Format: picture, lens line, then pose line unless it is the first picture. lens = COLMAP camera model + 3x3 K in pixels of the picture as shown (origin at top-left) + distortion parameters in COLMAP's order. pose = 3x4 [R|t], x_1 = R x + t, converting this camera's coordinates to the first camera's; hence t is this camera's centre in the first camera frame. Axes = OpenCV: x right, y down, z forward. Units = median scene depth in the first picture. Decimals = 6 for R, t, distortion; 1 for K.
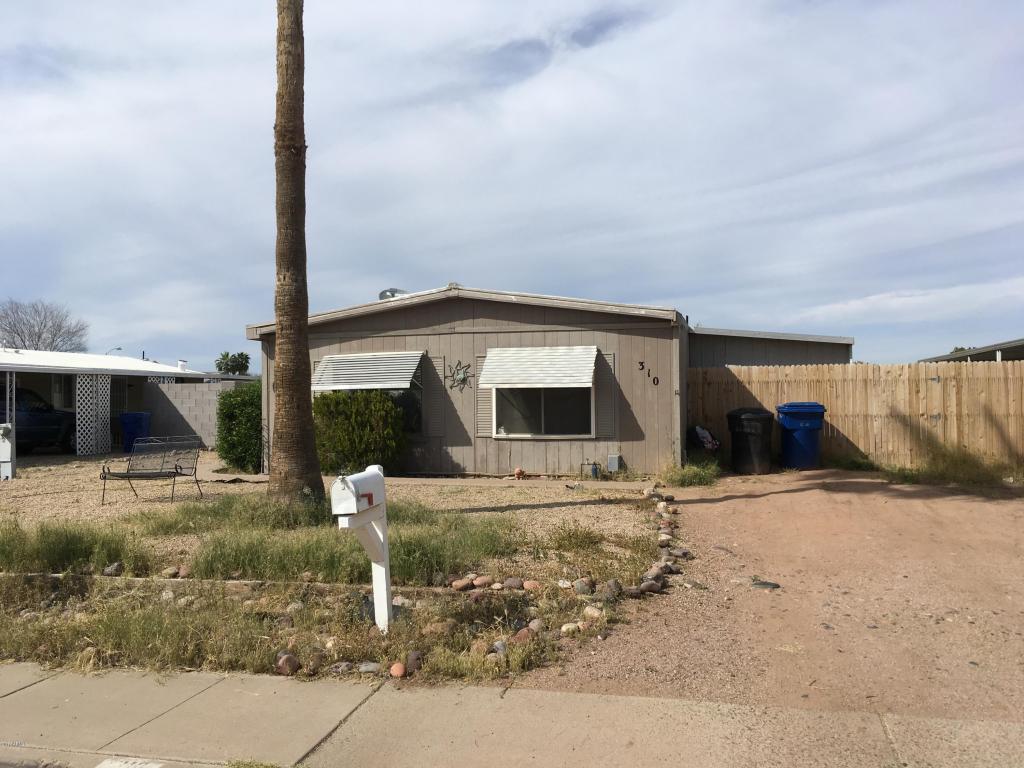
lens RADIAL K [[866.9, 0, 507.6], [0, 866.9, 391.4], [0, 0, 1]] dist [0.055299, -0.062883]
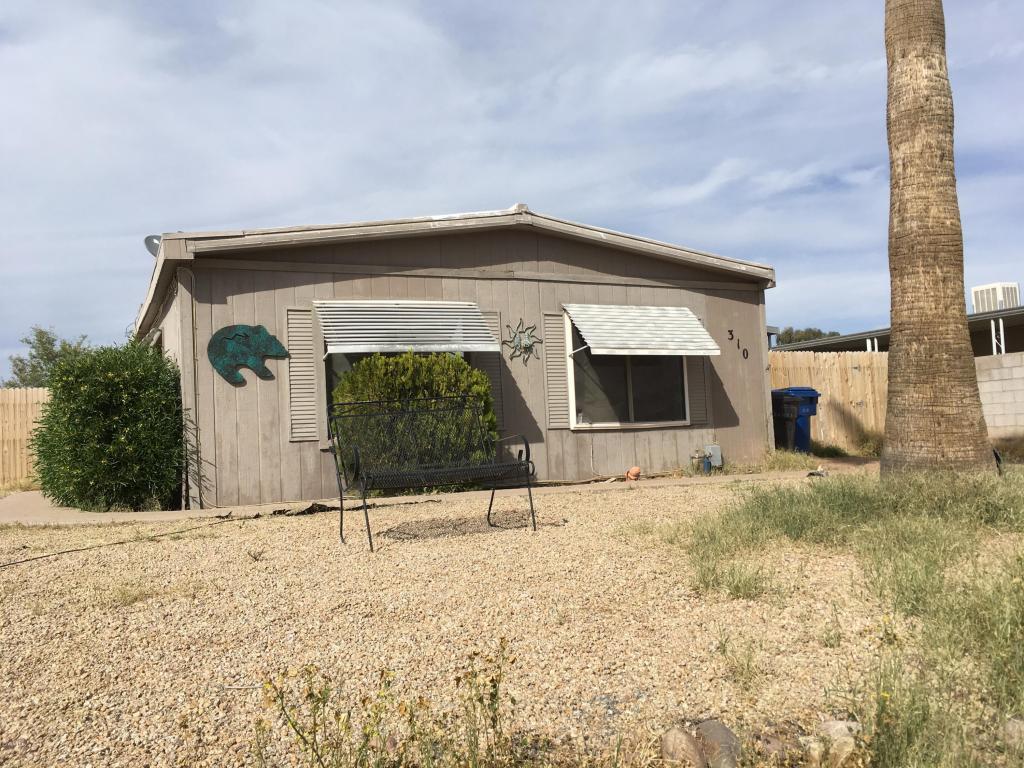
lens RADIAL K [[866.9, 0, 508.8], [0, 866.9, 382.8], [0, 0, 1]] dist [0.055299, -0.062883]
pose [[0.768272, 0.018891, 0.639845, -0.509448], [0.028349, 0.997580, -0.063492, 0.059347], [-0.639495, 0.066918, 0.765877, 0.488716]]
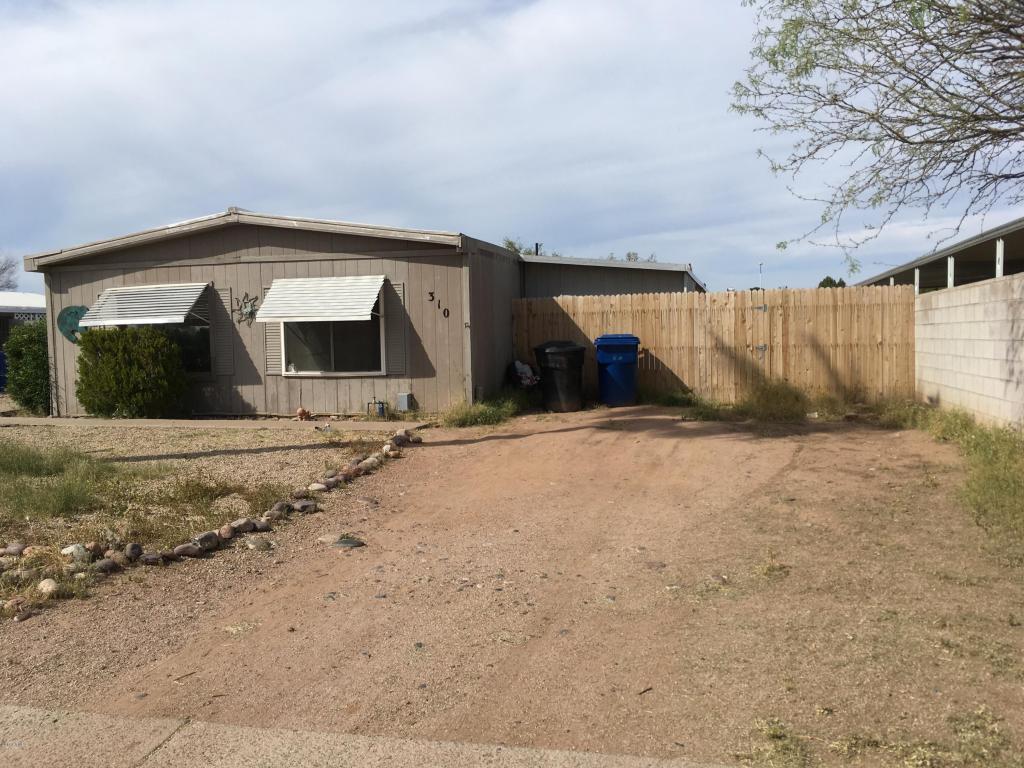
lens RADIAL K [[866.9, 0, 505.2], [0, 866.9, 390.1], [0, 0, 1]] dist [0.055299, -0.062883]
pose [[0.999945, -0.009487, -0.004501, 0.226285], [0.009794, 0.997217, 0.073911, 0.002351], [0.003788, -0.073951, 0.997255, 0.068911]]
